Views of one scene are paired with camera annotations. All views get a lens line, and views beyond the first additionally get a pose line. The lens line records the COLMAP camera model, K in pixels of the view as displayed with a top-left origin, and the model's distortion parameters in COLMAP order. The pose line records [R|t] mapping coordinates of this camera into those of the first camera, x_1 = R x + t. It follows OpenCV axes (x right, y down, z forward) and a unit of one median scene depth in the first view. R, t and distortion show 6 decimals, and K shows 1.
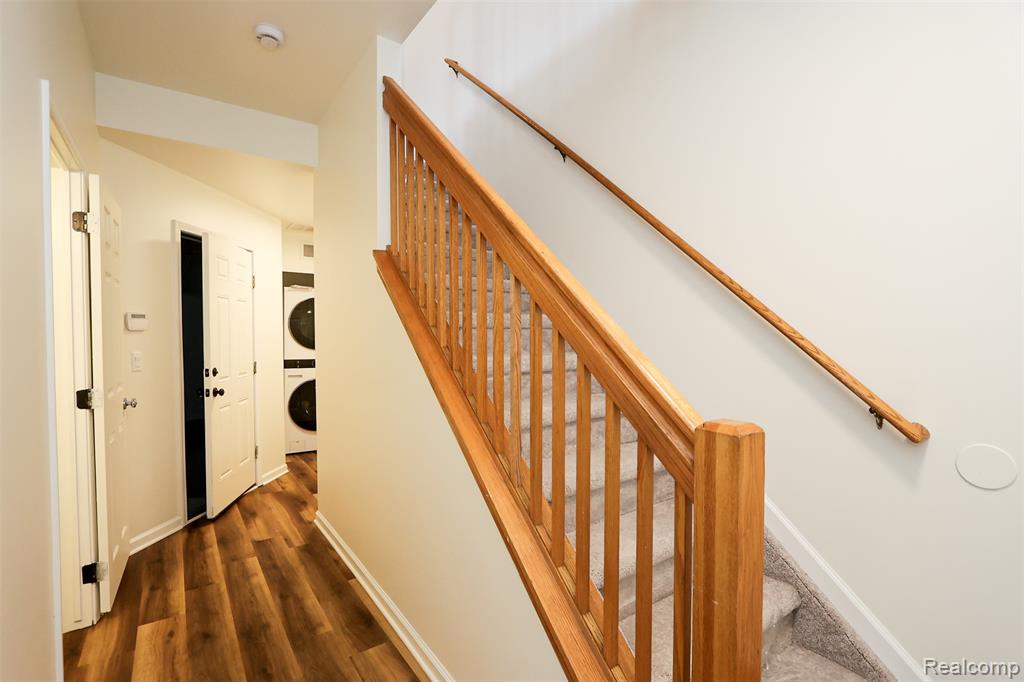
lens RADIAL K [[467.5, 0, 504.7], [0, 467.5, 347.3], [0, 0, 1]] dist [-0.012386, 0.001183]
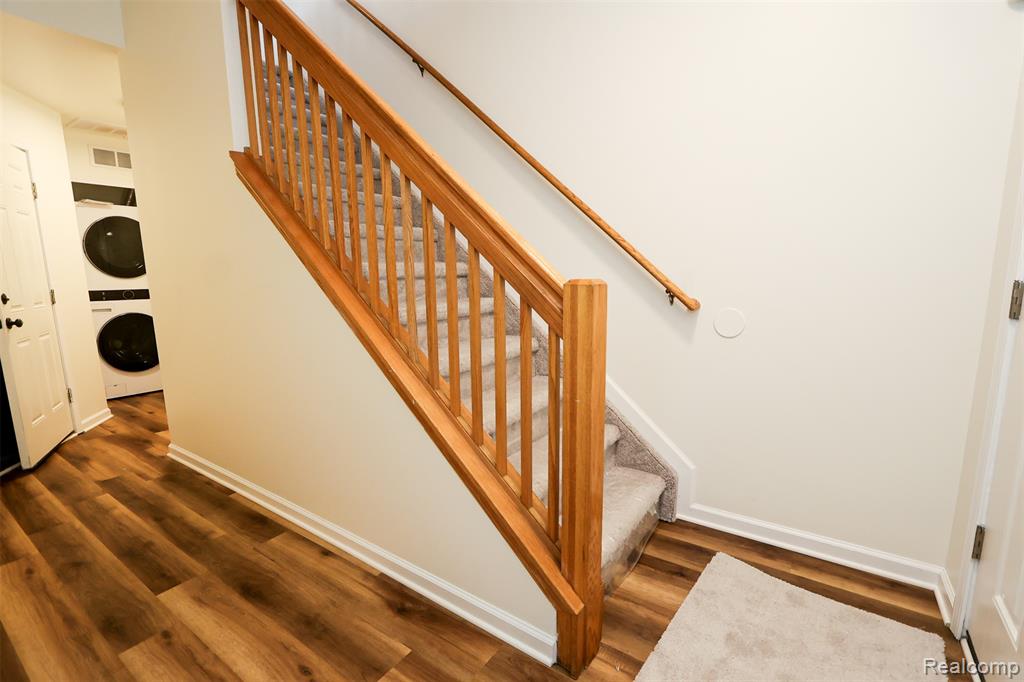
lens RADIAL K [[467.5, 0, 504.7], [0, 467.5, 347.3], [0, 0, 1]] dist [-0.012386, 0.001183]
pose [[0.942686, -0.066996, 0.326885, -0.091123], [0.021231, 0.989694, 0.141615, 0.061758], [-0.333004, -0.126558, 0.934394, -0.110903]]
